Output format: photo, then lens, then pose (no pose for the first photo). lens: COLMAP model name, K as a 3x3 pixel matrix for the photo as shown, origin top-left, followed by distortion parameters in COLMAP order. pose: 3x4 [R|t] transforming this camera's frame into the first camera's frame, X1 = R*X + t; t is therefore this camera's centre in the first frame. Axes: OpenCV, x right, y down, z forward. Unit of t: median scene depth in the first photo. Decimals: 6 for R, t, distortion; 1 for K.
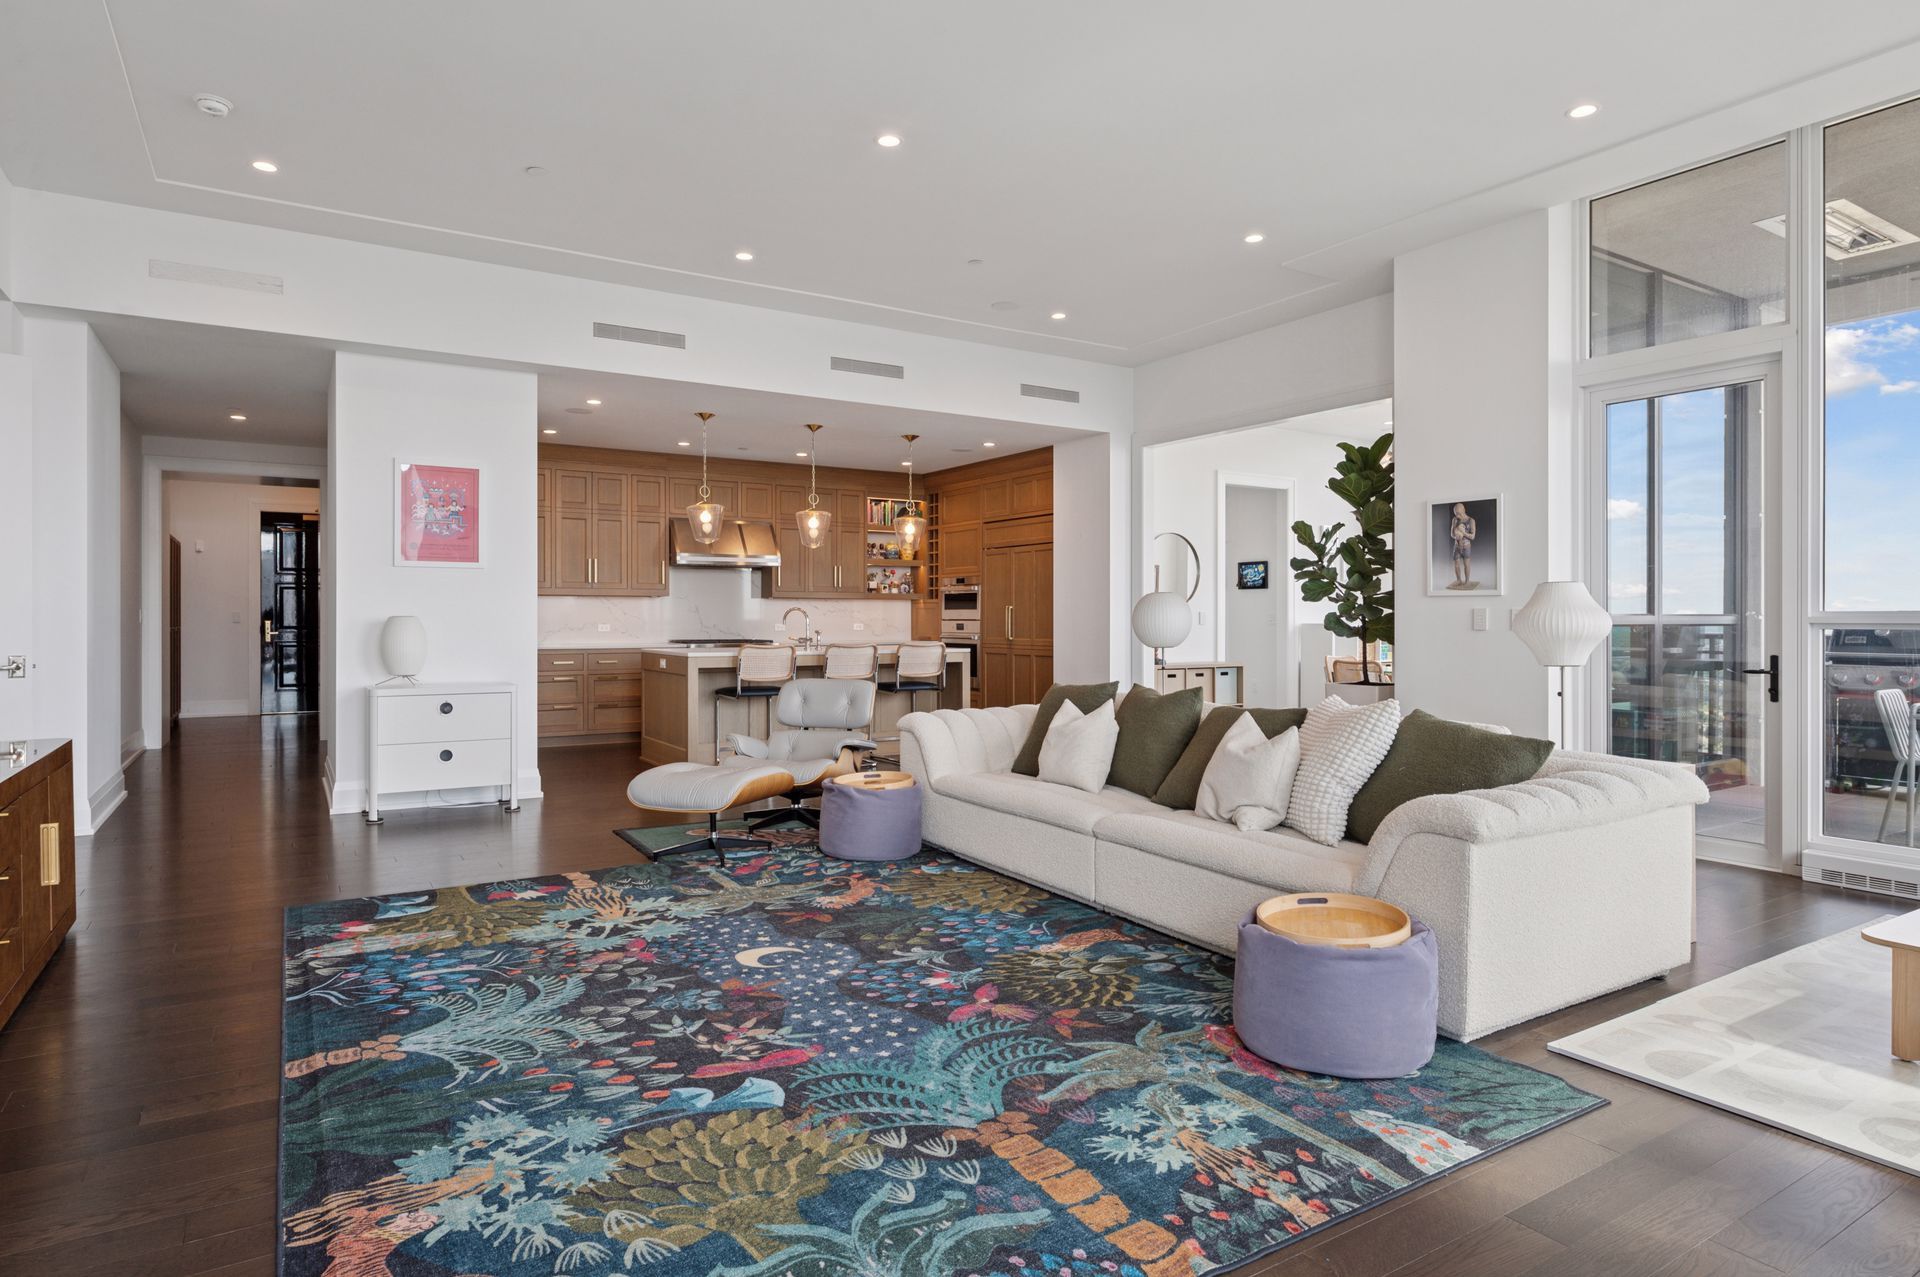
lens RADIAL K [[1081.9, 0, 963.9], [0, 1081.9, 614.3], [0, 0, 1]] dist [-0.006435, -0.000665]
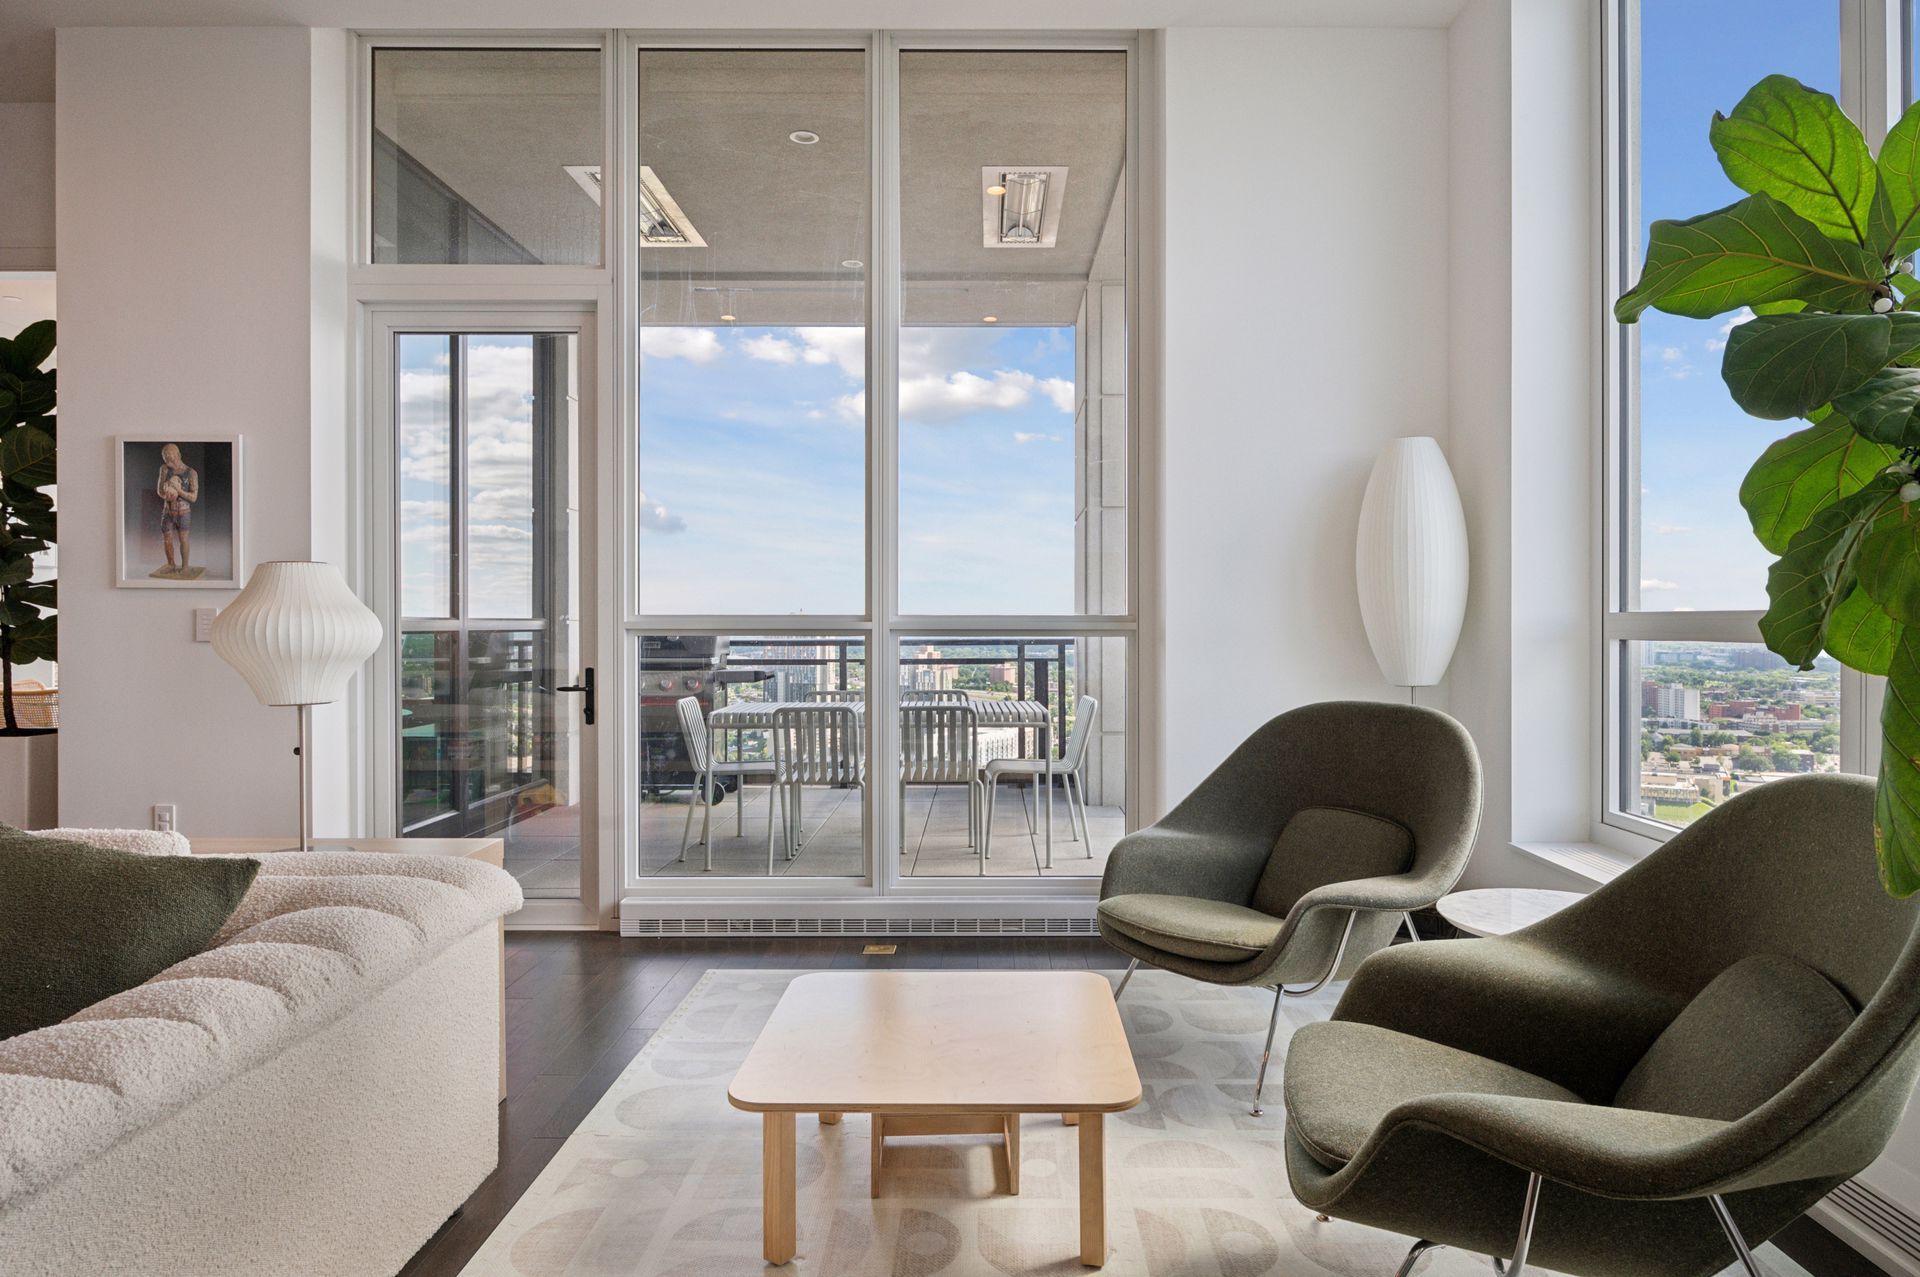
lens RADIAL K [[1107.2, 0, 960.0], [0, 1107.2, 638.5], [0, 0, 1]] dist [-0.002565, 0.001164]
pose [[0.552303, -0.012116, 0.833555, 0.169661], [-0.002621, 0.999864, 0.016270, 0.000794], [-0.833639, -0.011170, 0.552197, 0.248091]]
